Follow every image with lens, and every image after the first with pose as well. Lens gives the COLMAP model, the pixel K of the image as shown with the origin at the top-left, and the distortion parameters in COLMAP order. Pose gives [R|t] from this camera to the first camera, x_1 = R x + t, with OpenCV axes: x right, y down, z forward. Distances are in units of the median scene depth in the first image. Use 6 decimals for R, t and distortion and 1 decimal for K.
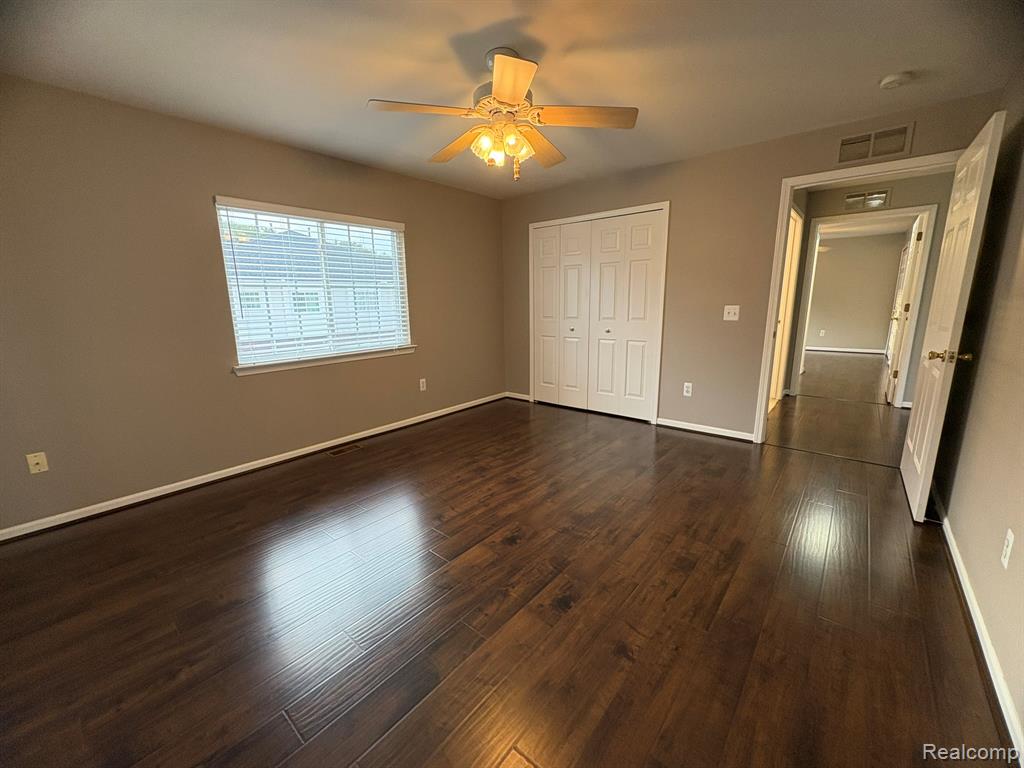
lens RADIAL K [[409.2, 0, 512.0], [0, 409.2, 384.0], [0, 0, 1]] dist [0.000072, 0.000095]
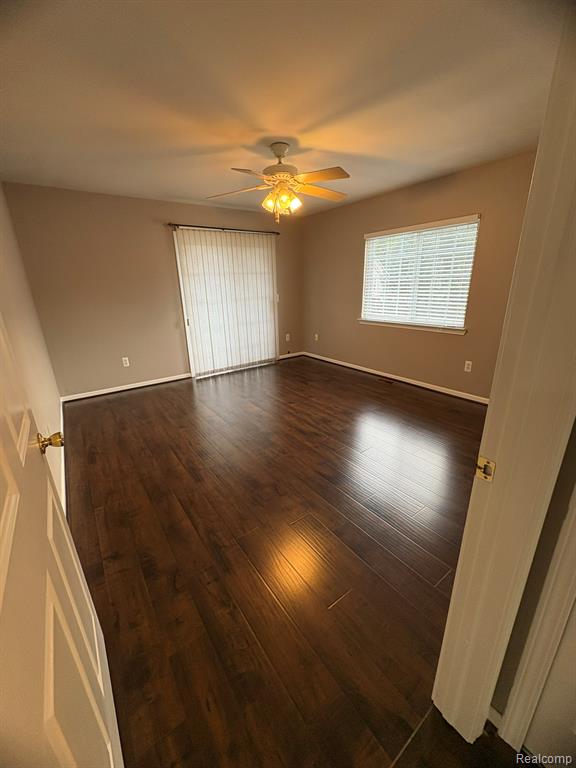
lens RADIAL K [[306.9, 0, 285.8], [0, 306.9, 383.3], [0, 0, 1]] dist [0.000072, 0.000095]
pose [[-0.249229, 0.324740, -0.912375, 0.987933], [-0.164051, 0.914332, 0.370249, -0.267663], [0.954449, 0.241953, -0.174604, 1.021719]]
